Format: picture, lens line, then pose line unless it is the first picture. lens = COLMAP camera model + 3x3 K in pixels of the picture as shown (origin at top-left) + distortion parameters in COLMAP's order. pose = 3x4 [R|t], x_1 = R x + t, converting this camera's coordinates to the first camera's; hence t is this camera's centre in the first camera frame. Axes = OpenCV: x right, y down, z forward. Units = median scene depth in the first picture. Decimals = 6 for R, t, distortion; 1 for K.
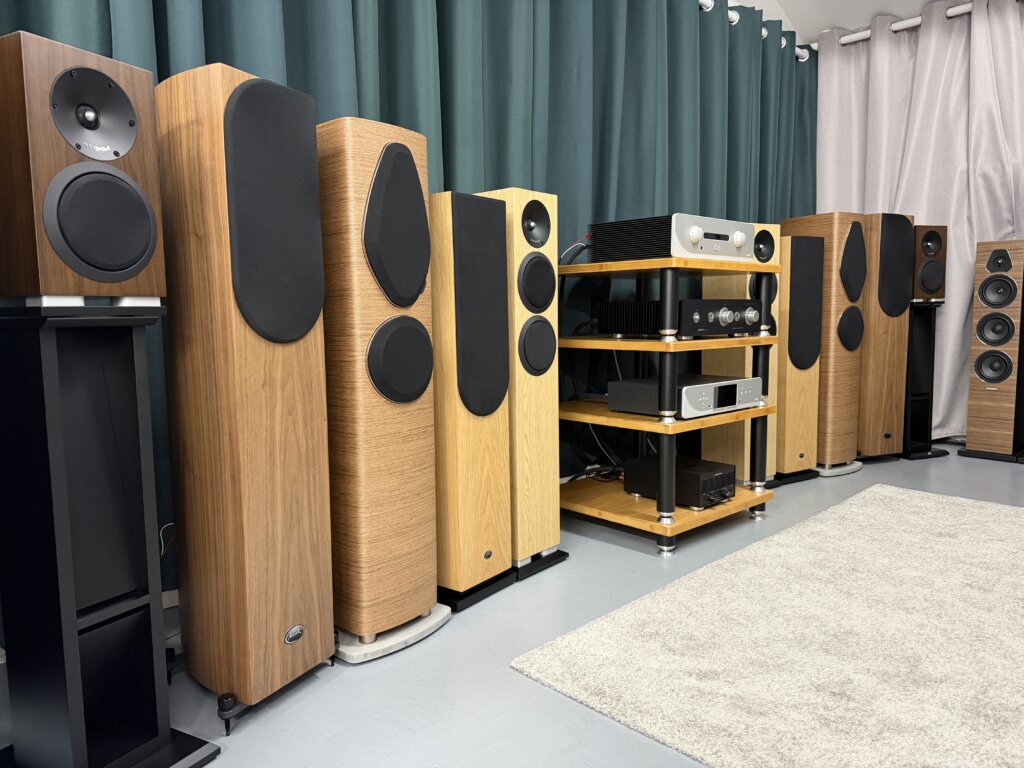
lens RADIAL K [[718.9, 0, 507.1], [0, 718.9, 372.7], [0, 0, 1]] dist [0.060993, -0.073514]
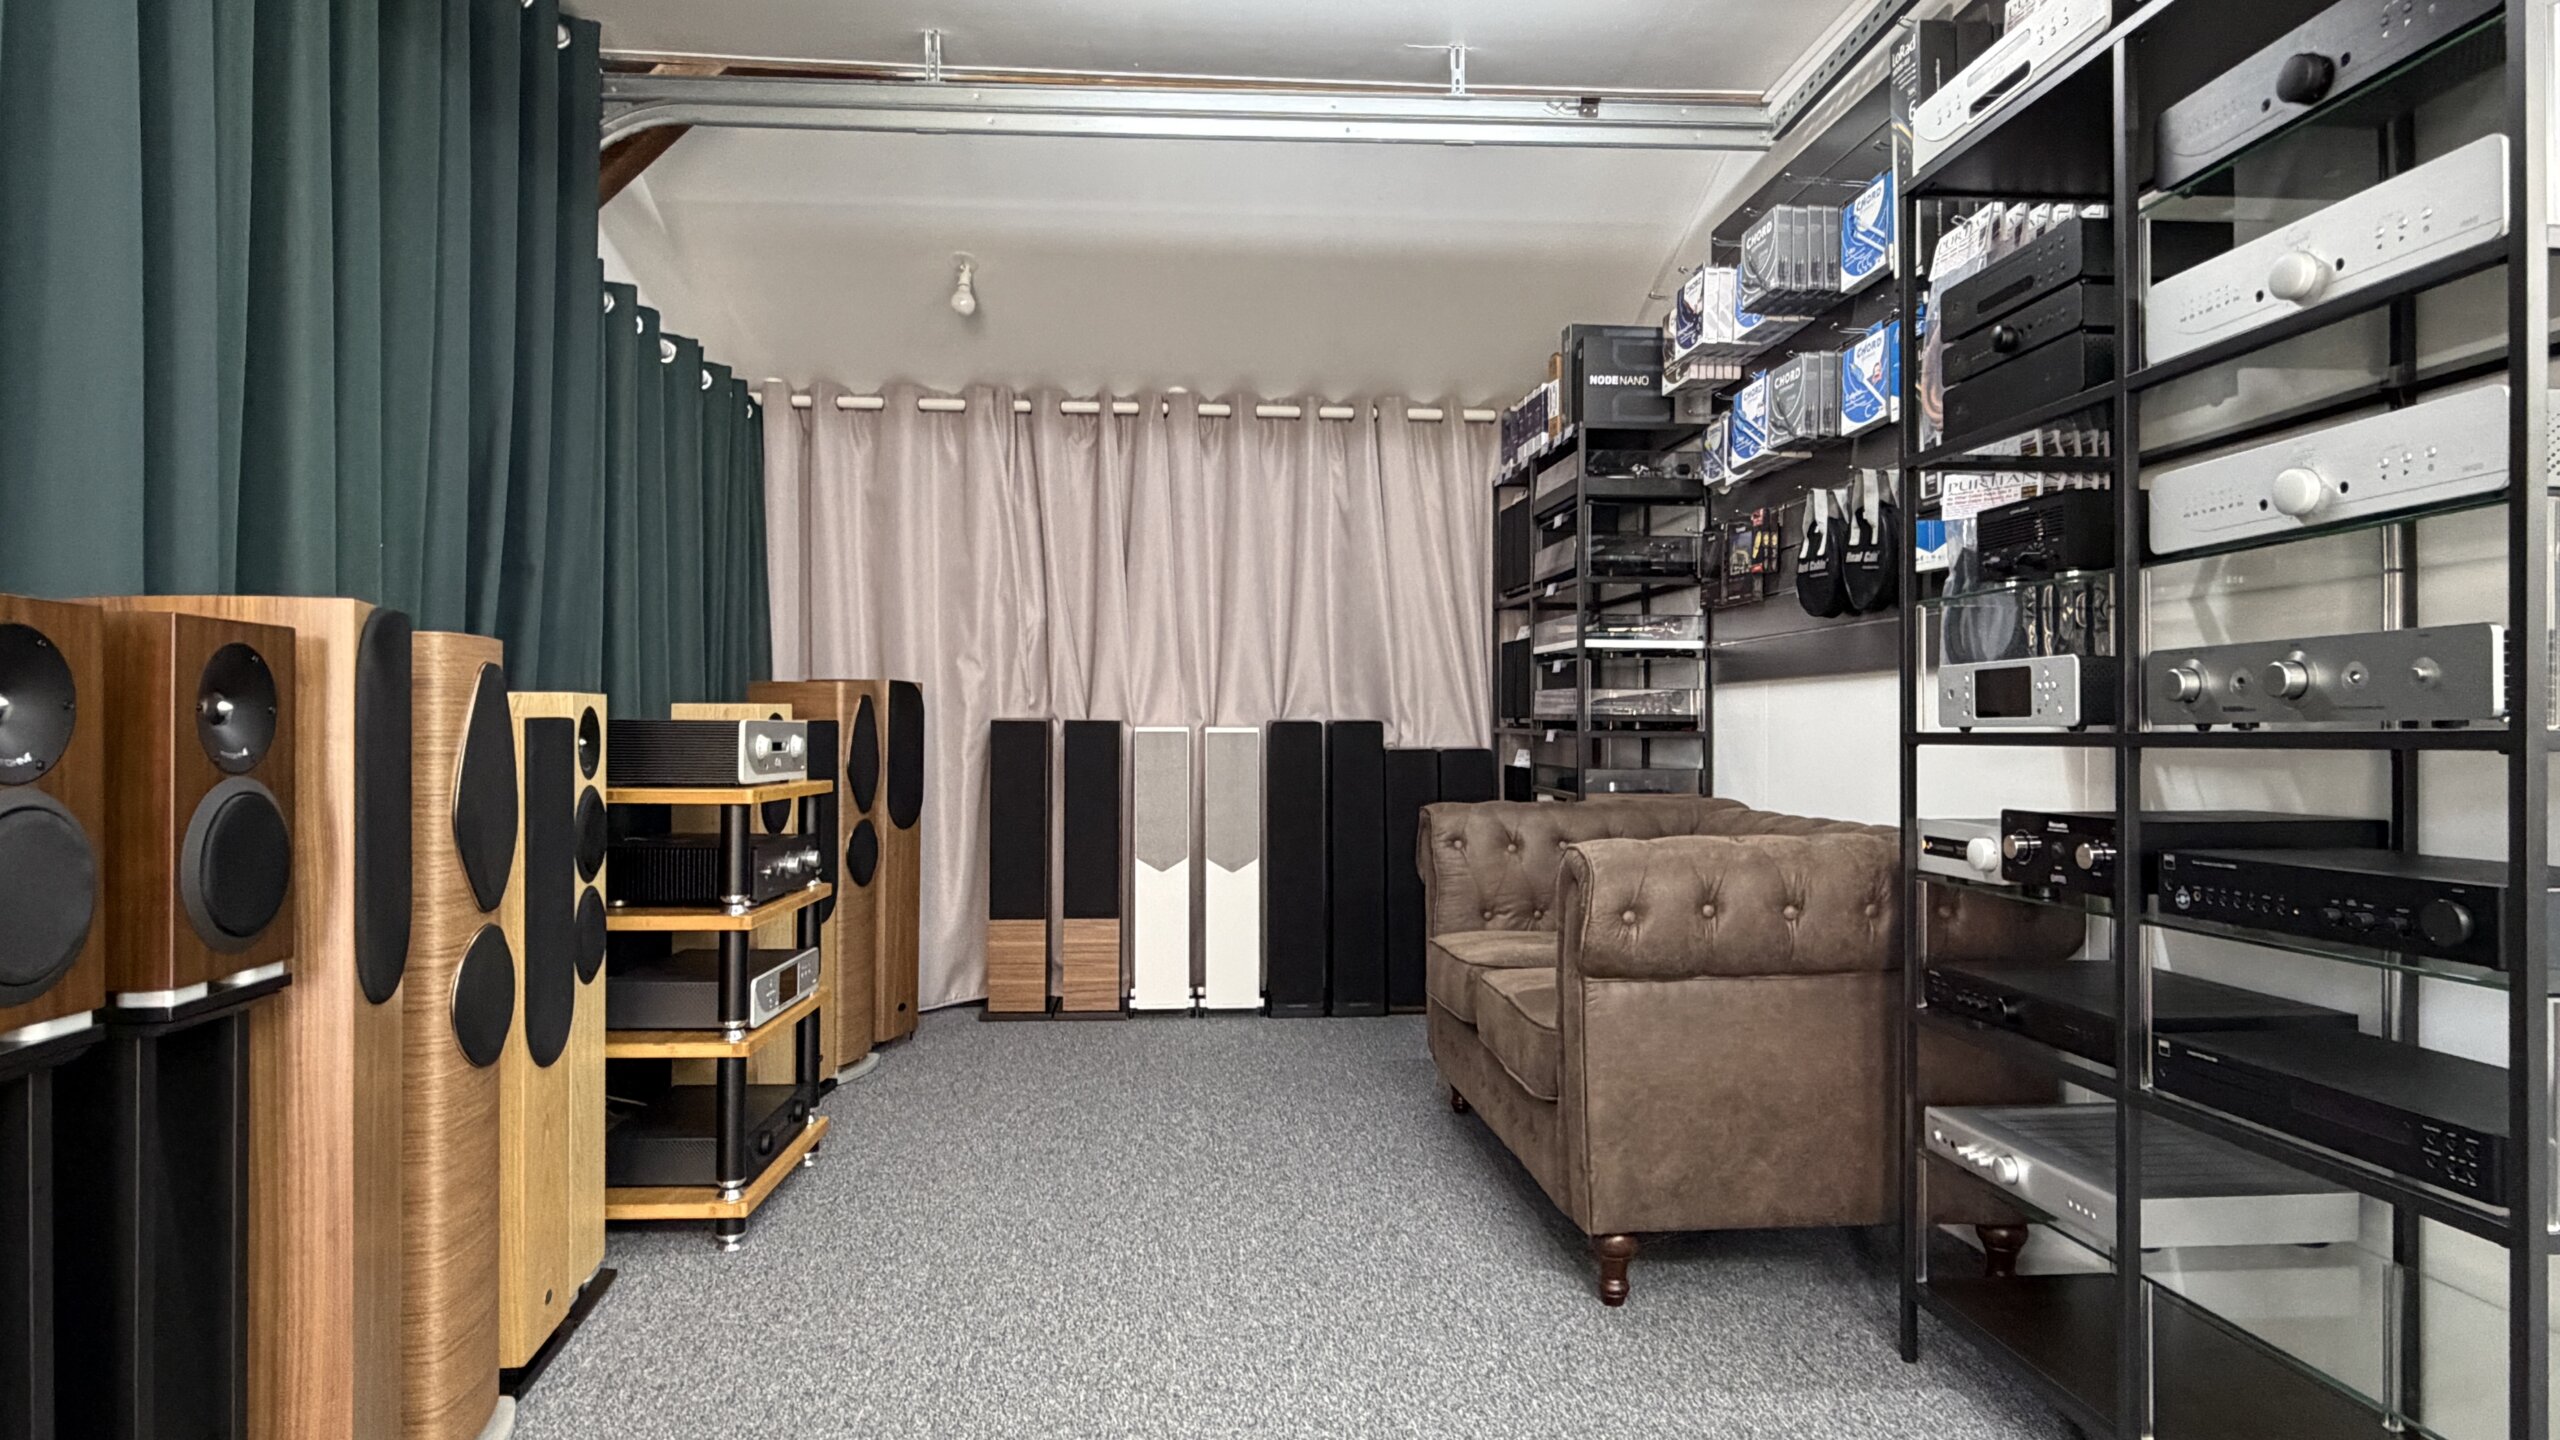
lens RADIAL K [[1462.0, 0, 1280.0], [0, 1462.0, 720.0], [0, 0, 1]] dist [0.089695, -0.234514]
pose [[0.634422, 0.030347, 0.772391, -0.464101], [0.046573, 0.995913, -0.077383, -0.084926], [-0.771582, 0.085066, 0.630416, -0.221768]]
